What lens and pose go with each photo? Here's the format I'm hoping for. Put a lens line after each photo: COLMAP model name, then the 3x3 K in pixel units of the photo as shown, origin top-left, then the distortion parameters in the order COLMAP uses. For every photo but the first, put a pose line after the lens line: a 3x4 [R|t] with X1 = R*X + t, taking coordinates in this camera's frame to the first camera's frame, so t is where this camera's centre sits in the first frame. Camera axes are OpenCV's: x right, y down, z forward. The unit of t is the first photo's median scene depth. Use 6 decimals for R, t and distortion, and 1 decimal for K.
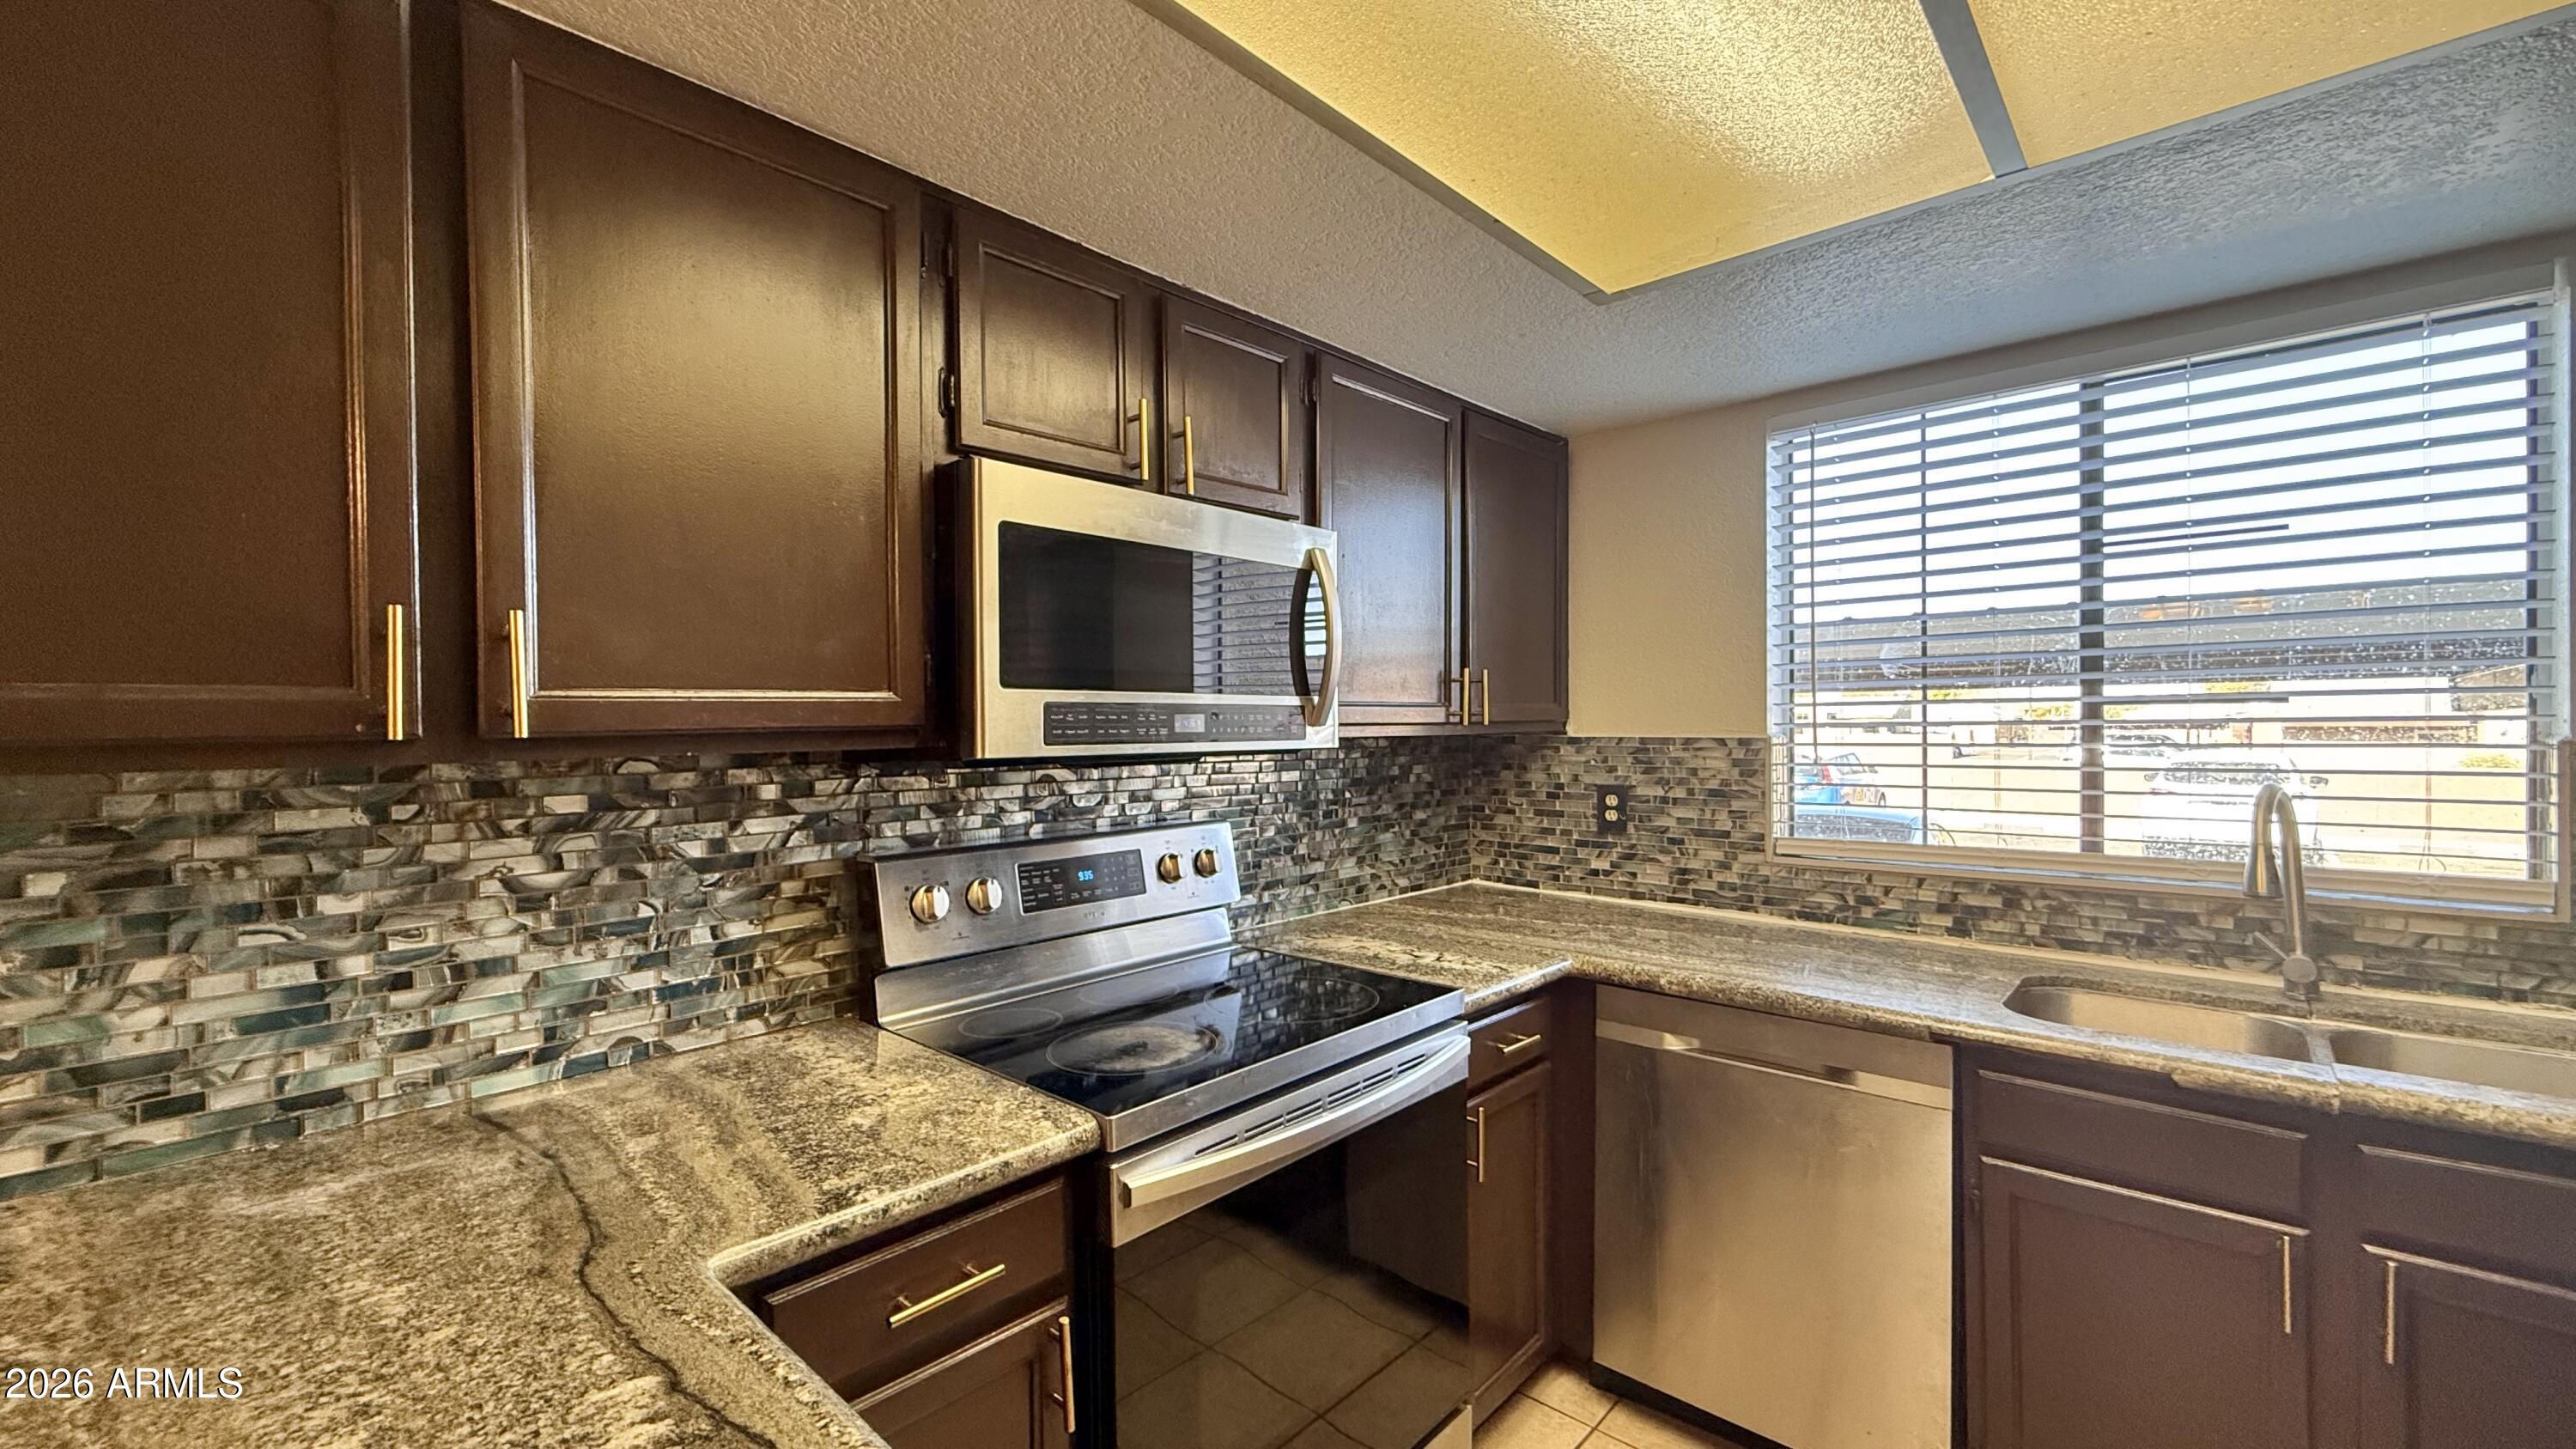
lens RADIAL K [[1021.4, 0, 1286.4], [0, 1021.4, 723.7], [0, 0, 1]] dist [-0.002212, -0.000009]
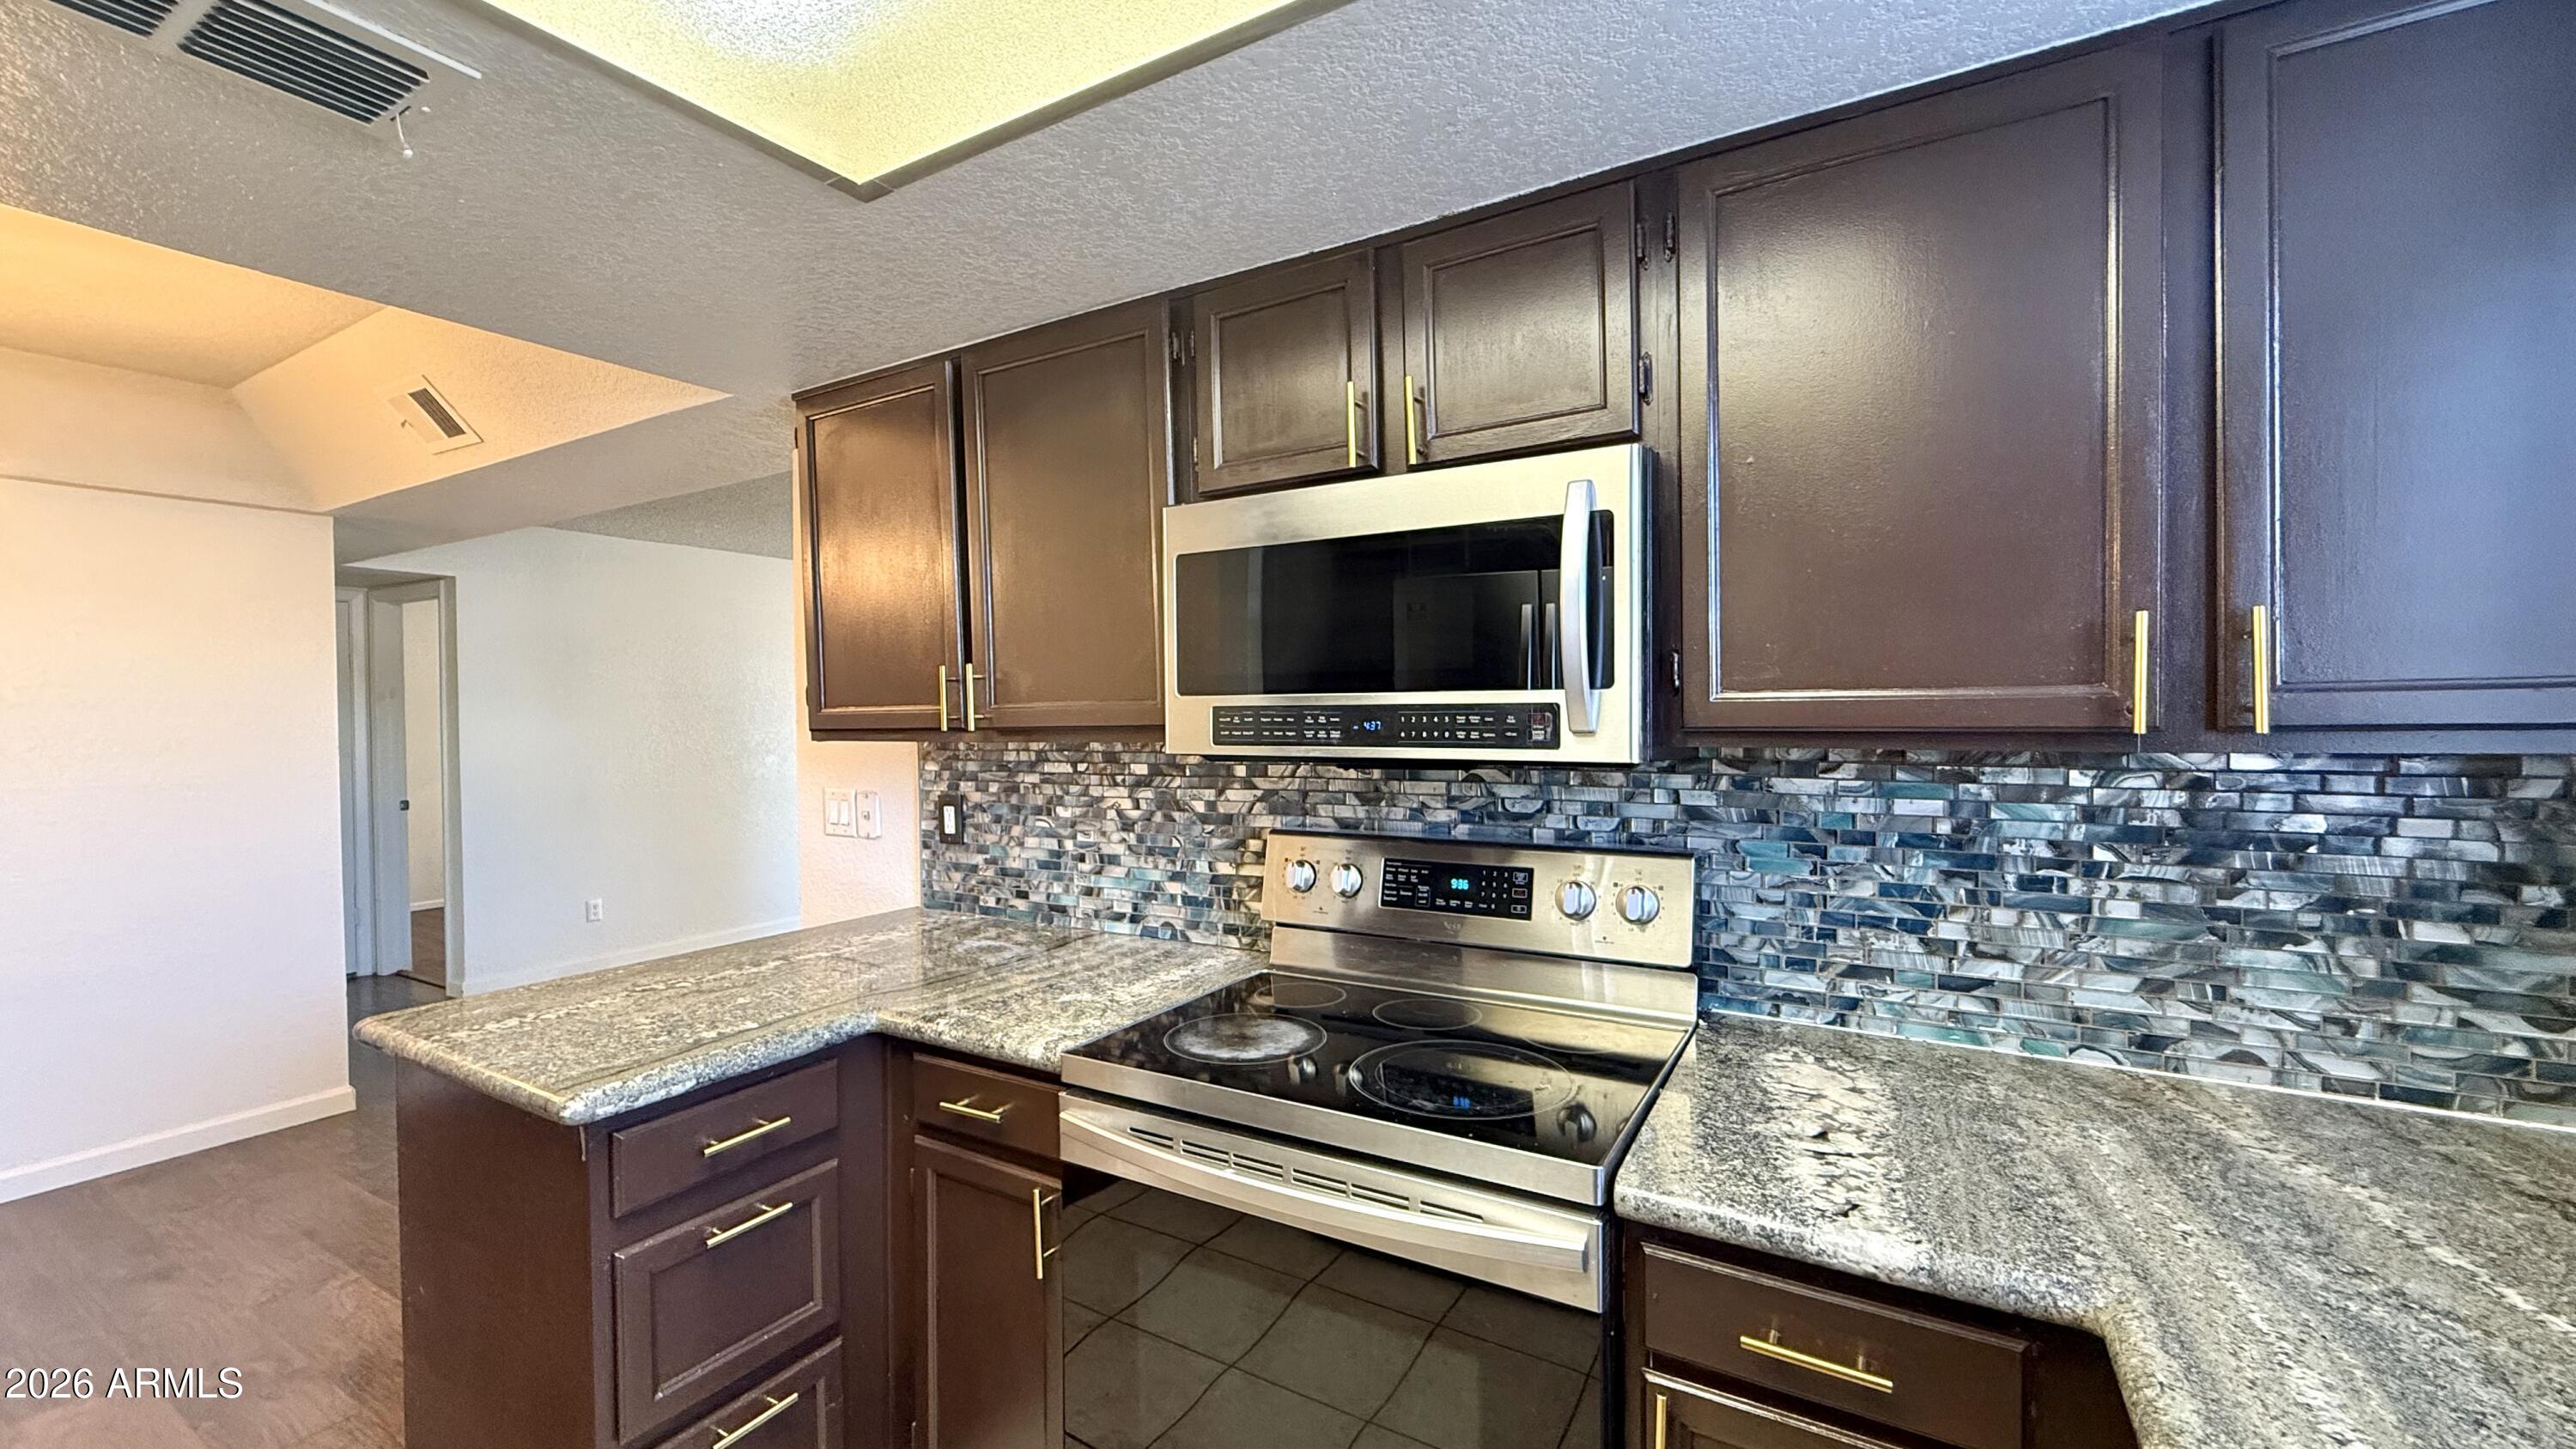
lens RADIAL K [[1021.4, 0, 1280.5], [0, 1021.4, 737.6], [0, 0, 1]] dist [-0.002212, -0.000009]
pose [[0.200978, 0.034439, -0.978990, 0.699058], [0.009594, 0.999265, 0.037122, -0.022345], [0.979549, -0.016853, 0.200500, 0.670859]]
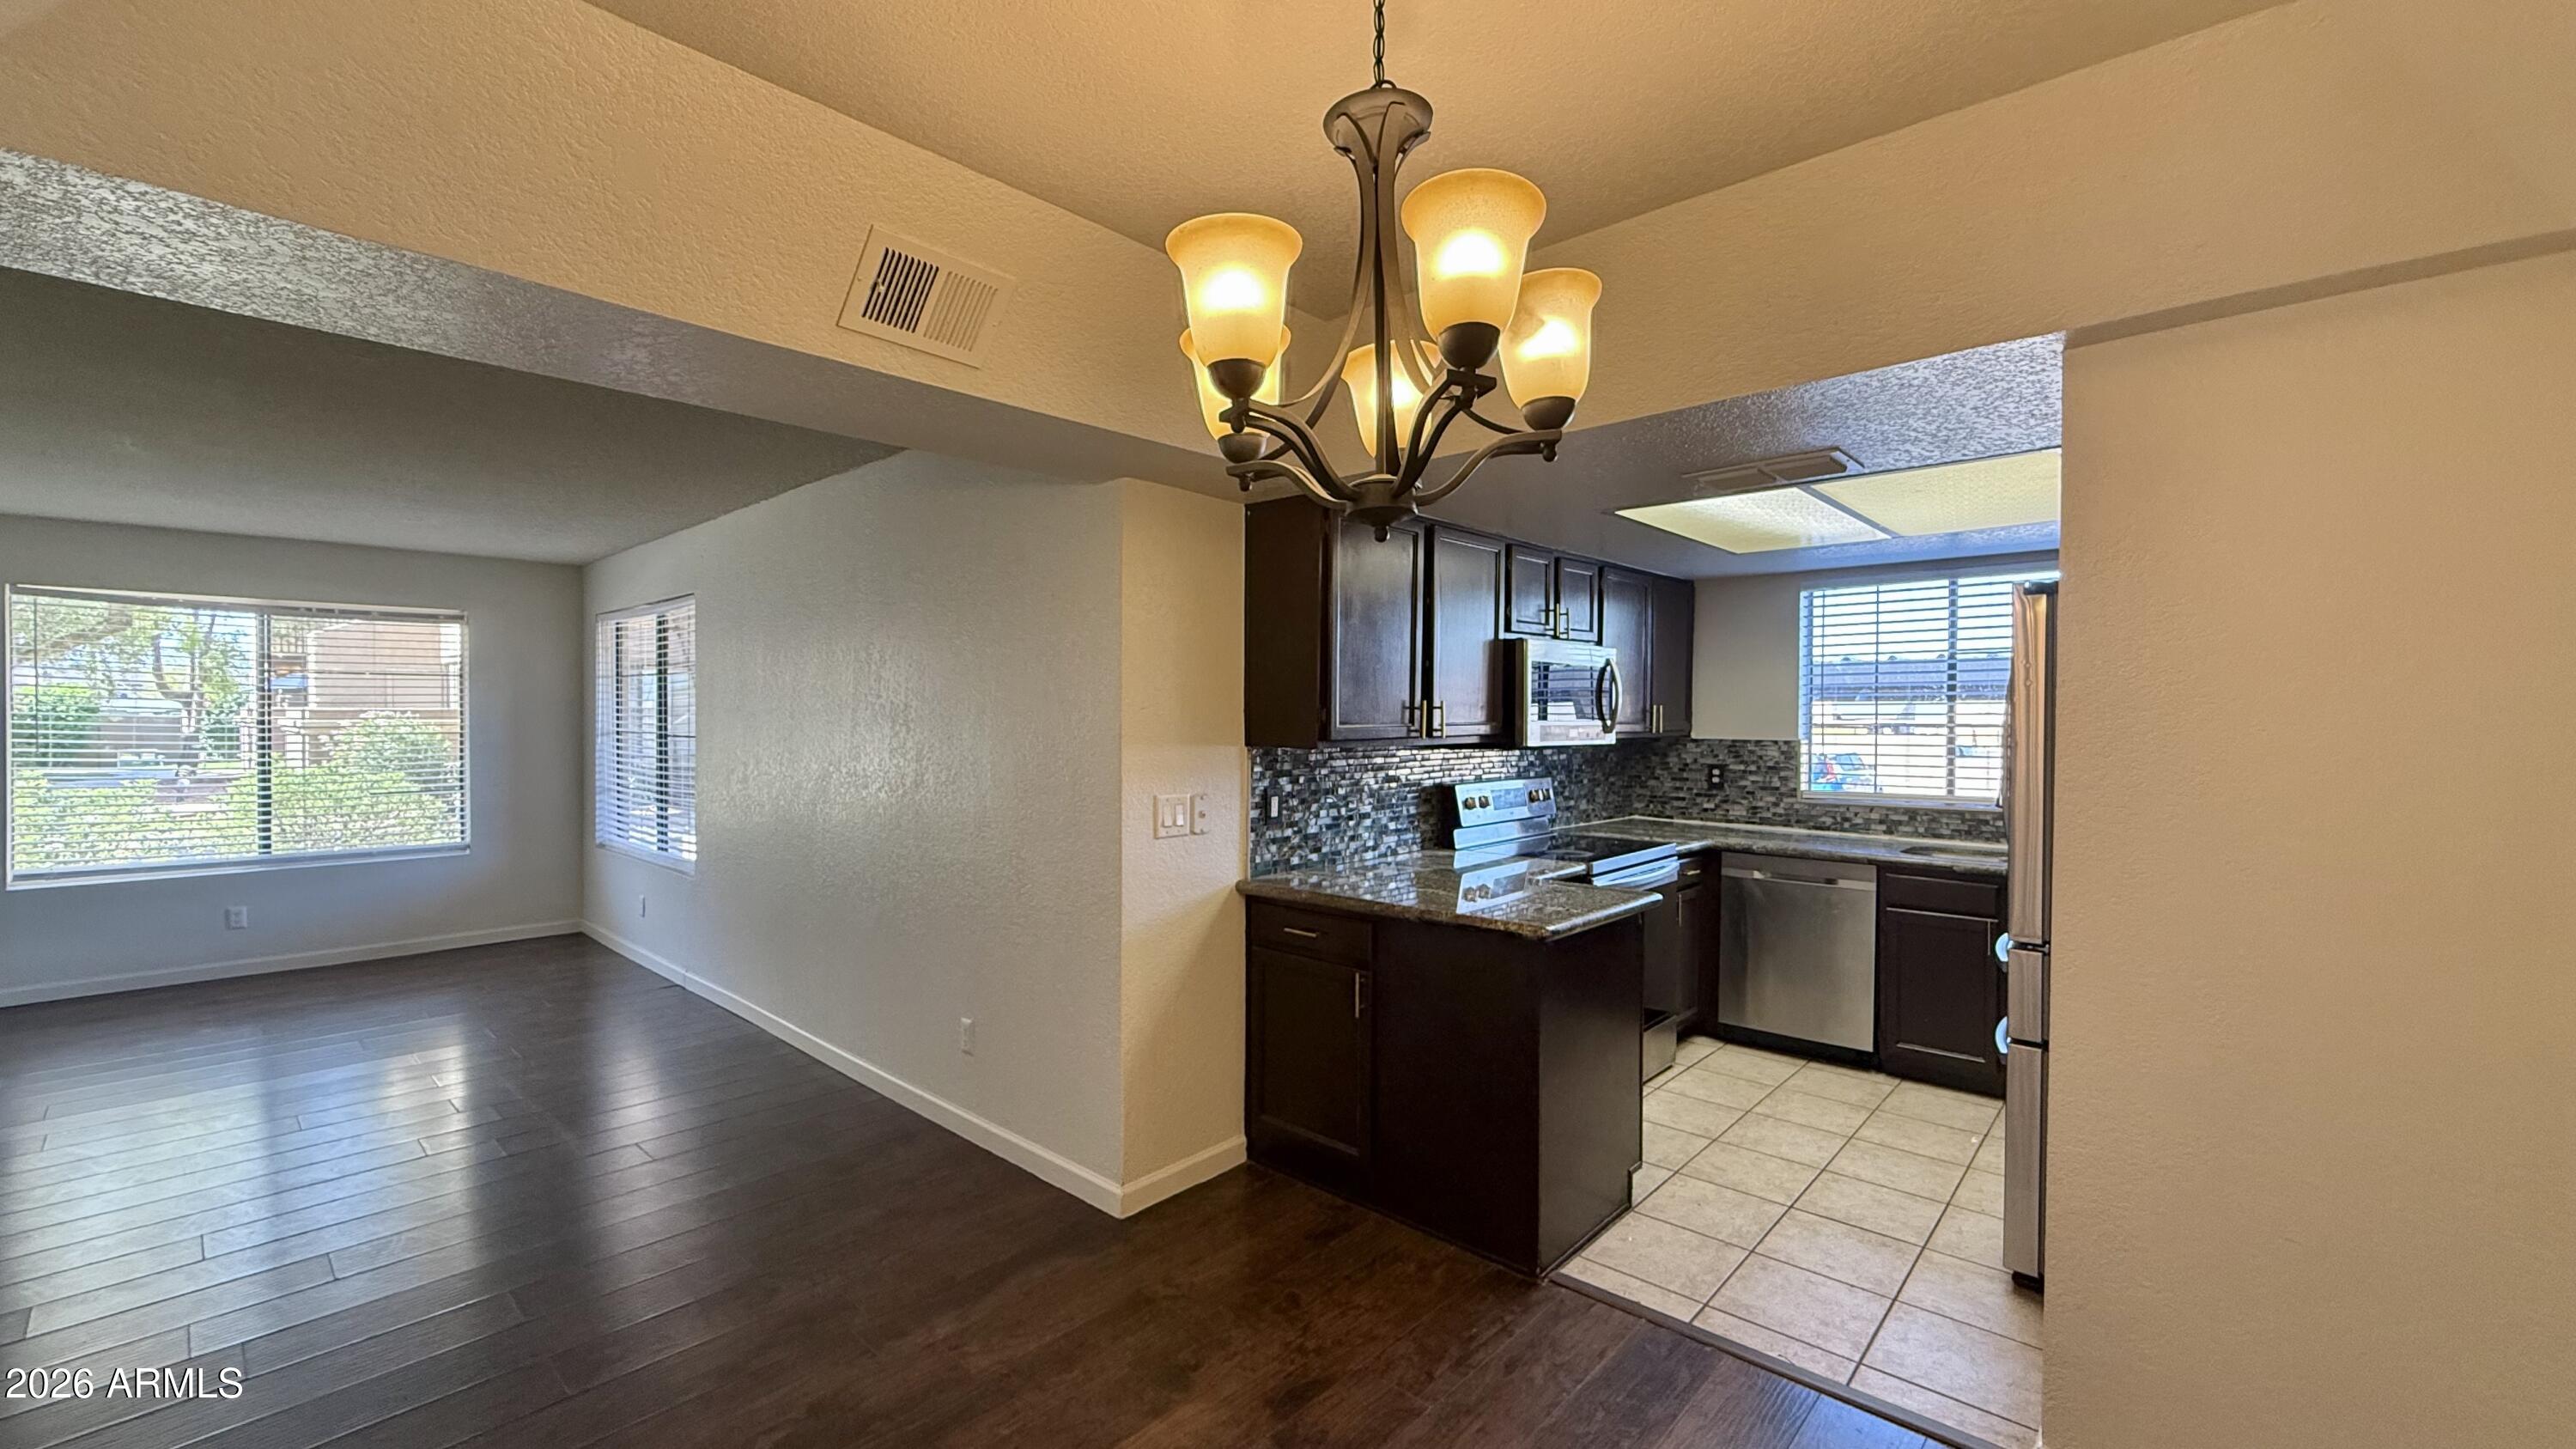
lens RADIAL K [[1021.4, 0, 1280.8], [0, 1021.4, 726.7], [0, 0, 1]] dist [-0.002212, -0.000009]
pose [[0.999881, 0.010065, -0.011673, -0.711394], [-0.009959, 0.999909, 0.009152, -0.029136], [0.011764, -0.009034, 0.999890, -1.382025]]
